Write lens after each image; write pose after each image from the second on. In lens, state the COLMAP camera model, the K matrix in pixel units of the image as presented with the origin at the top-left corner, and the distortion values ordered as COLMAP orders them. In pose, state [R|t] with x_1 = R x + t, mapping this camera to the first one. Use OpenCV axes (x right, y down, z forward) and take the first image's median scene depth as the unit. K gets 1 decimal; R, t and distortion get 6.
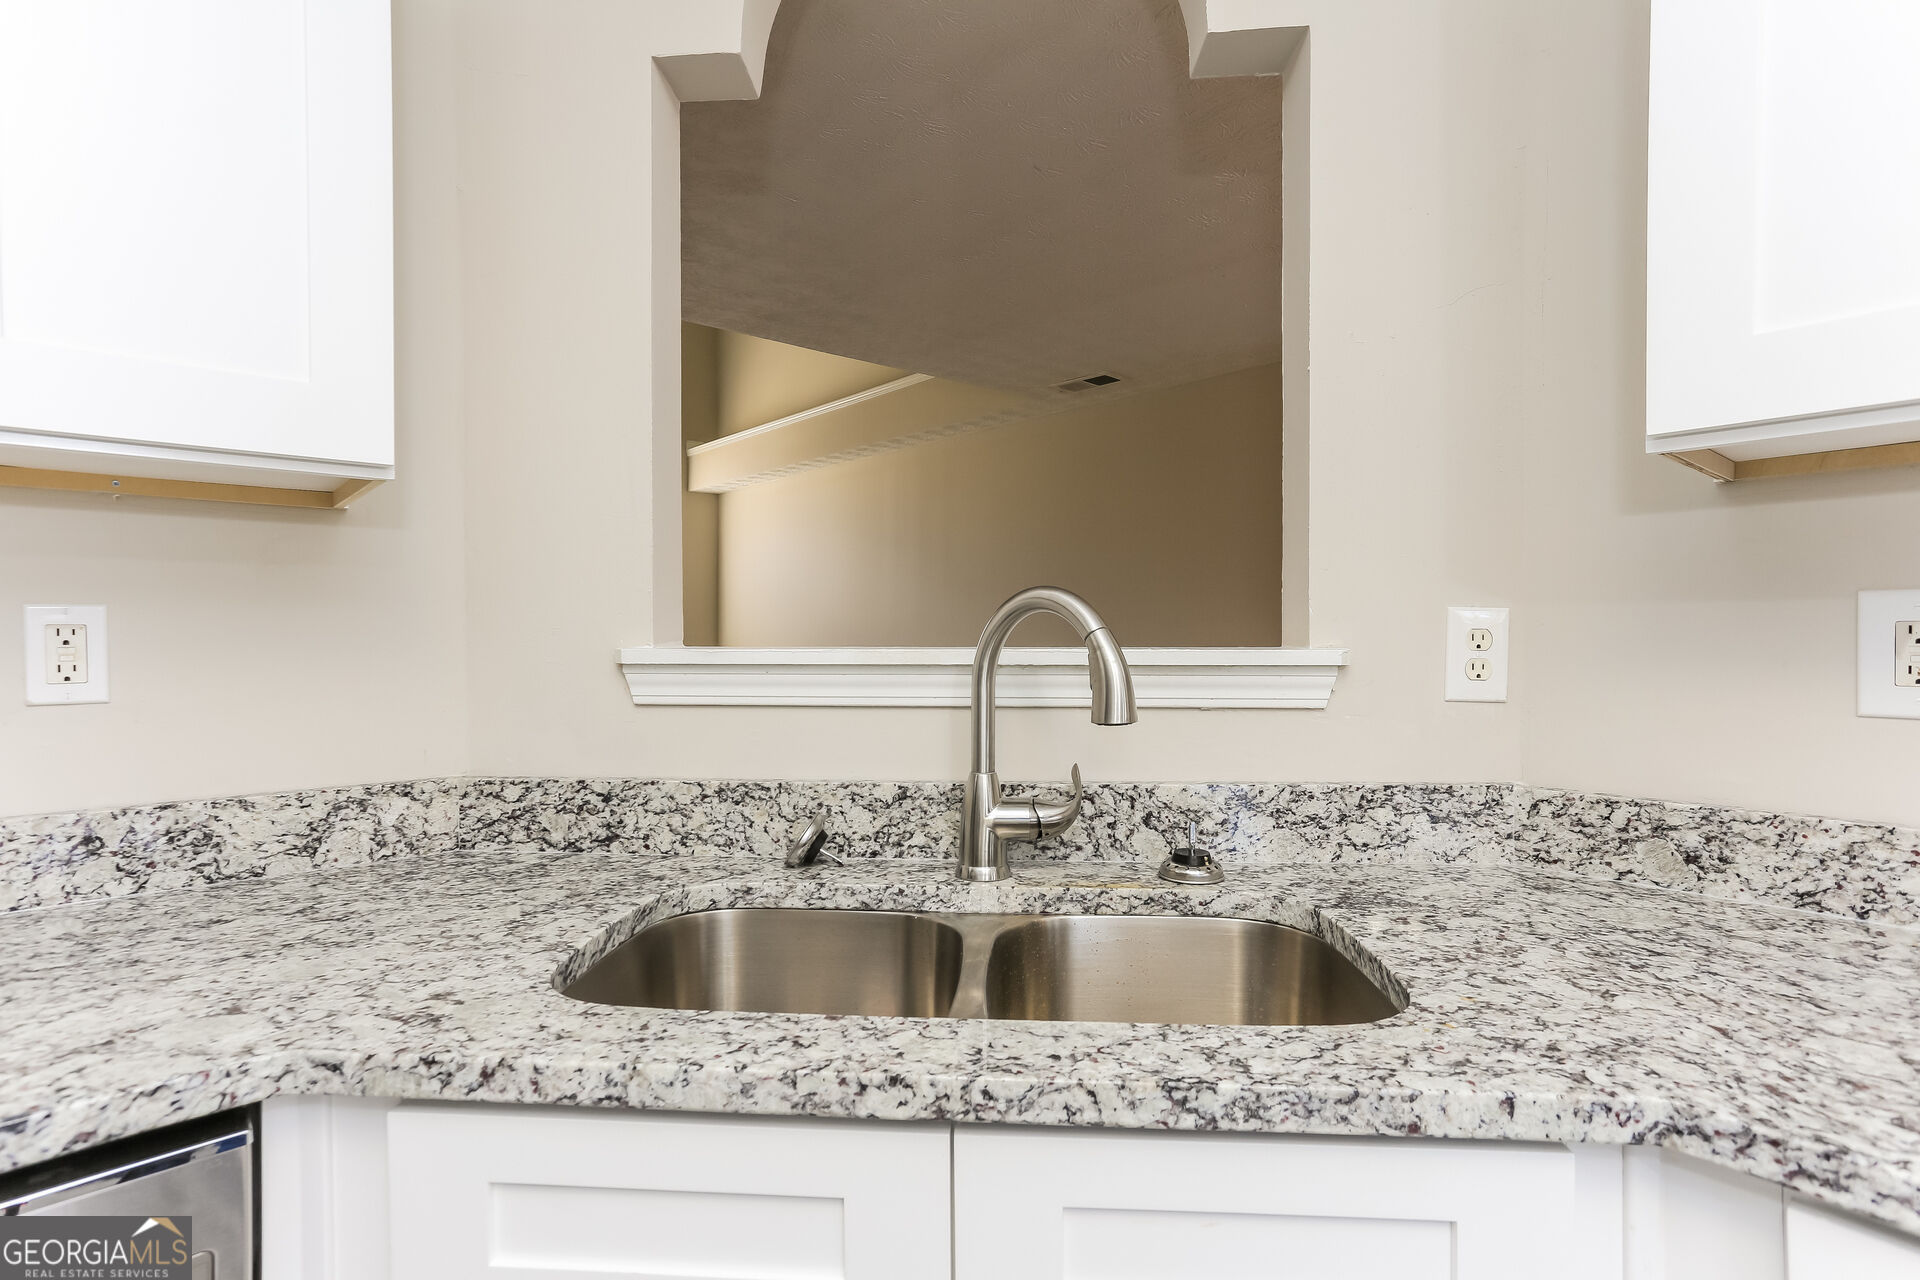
lens RADIAL K [[941.1, 0, 932.9], [0, 941.1, 645.6], [0, 0, 1]] dist [-0.038080, 0.028789]
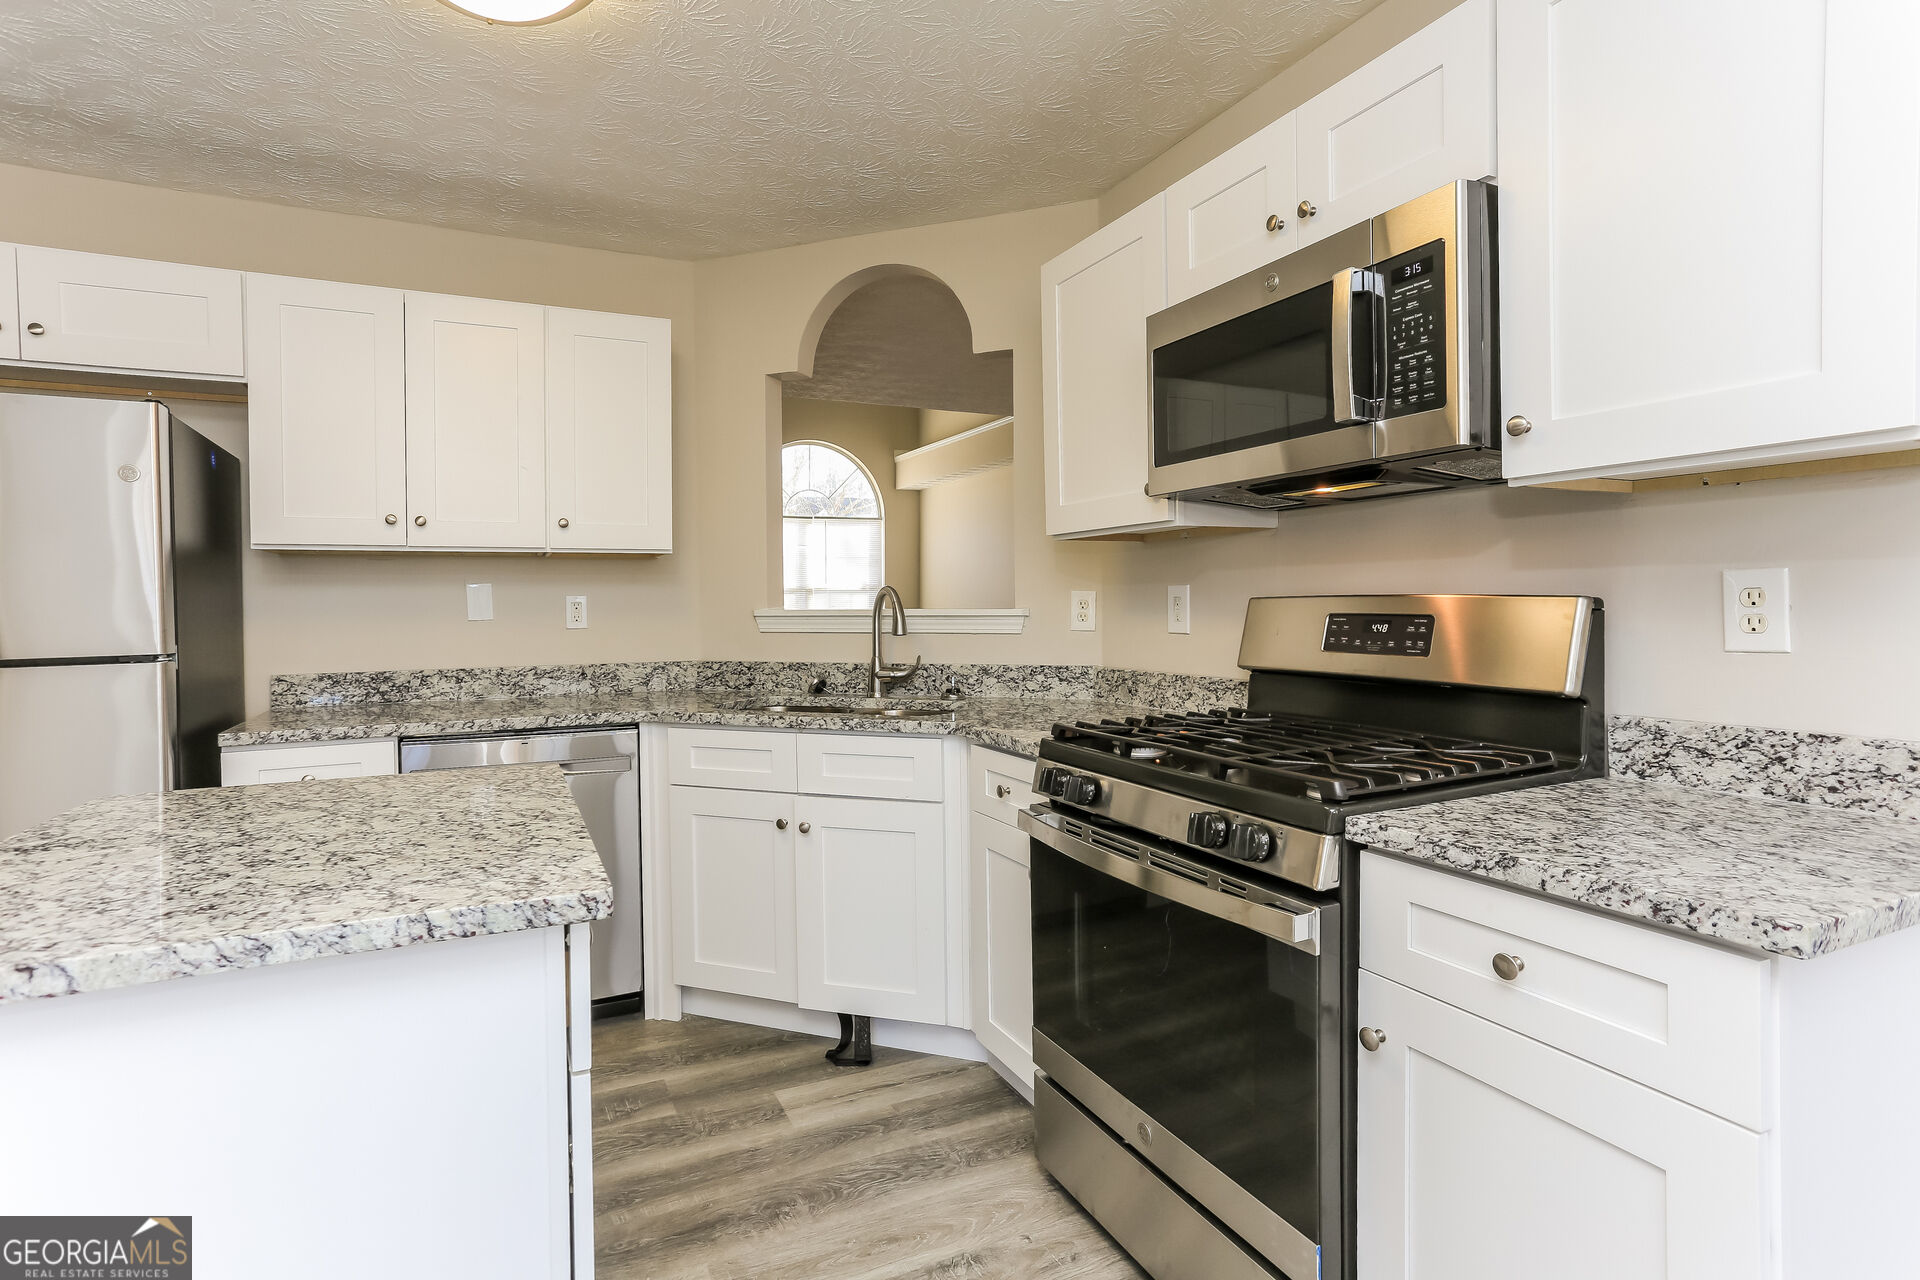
lens RADIAL K [[946.8, 0, 949.0], [0, 946.8, 622.0], [0, 0, 1]] dist [-0.041733, 0.029219]
pose [[0.965880, -0.000883, -0.258989, 0.897651], [0.003700, 0.999939, 0.010387, 0.011871], [0.258964, -0.010990, 0.965825, -1.428839]]
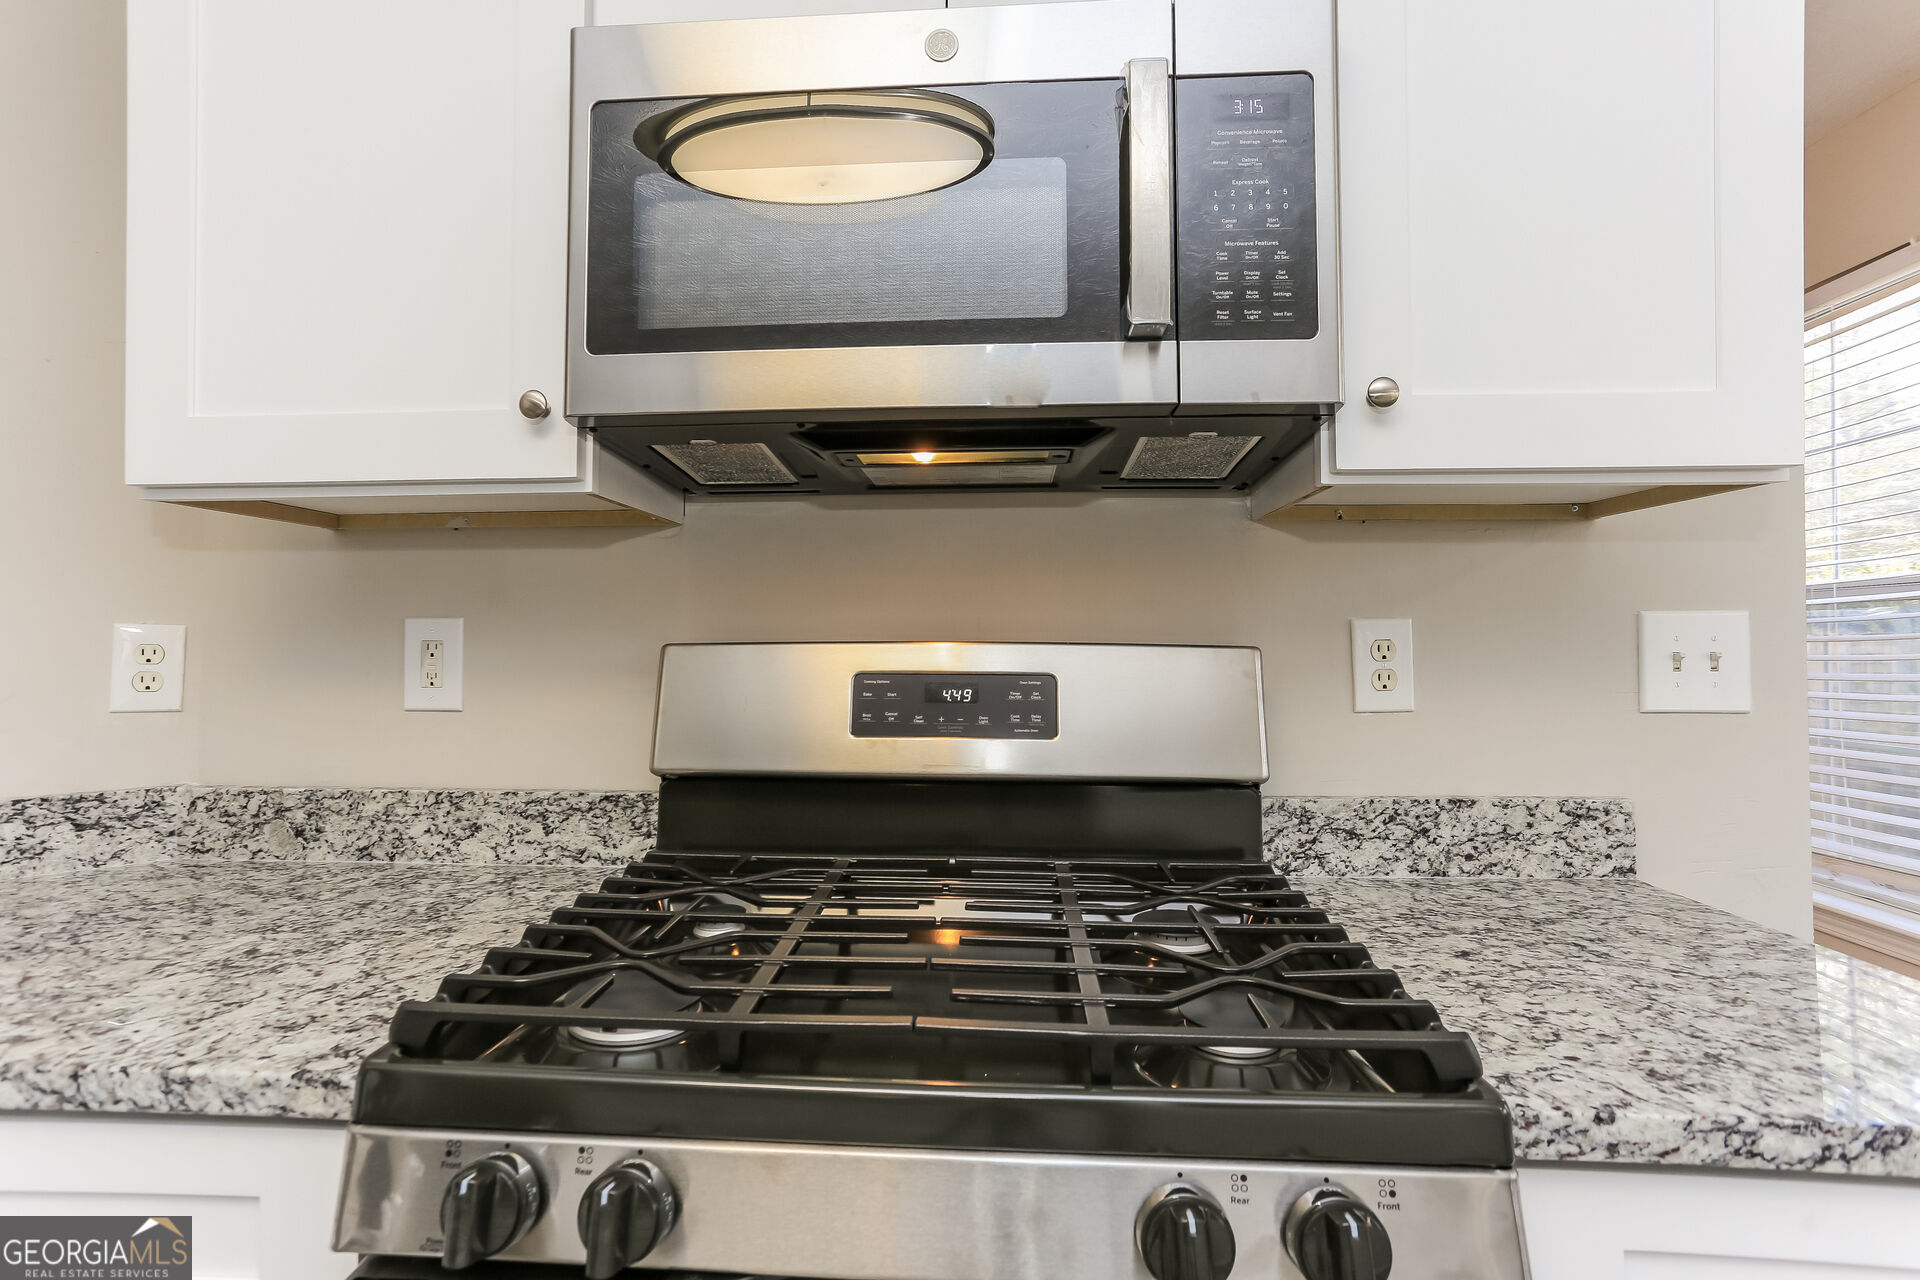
lens RADIAL K [[946.8, 0, 949.0], [0, 946.8, 622.0], [0, 0, 1]] dist [-0.041733, 0.029219]
pose [[0.706163, 0.021201, 0.707732, 0.485101], [0.005568, 0.999354, -0.035492, -0.000166], [-0.708027, 0.029003, 0.705589, -0.432200]]
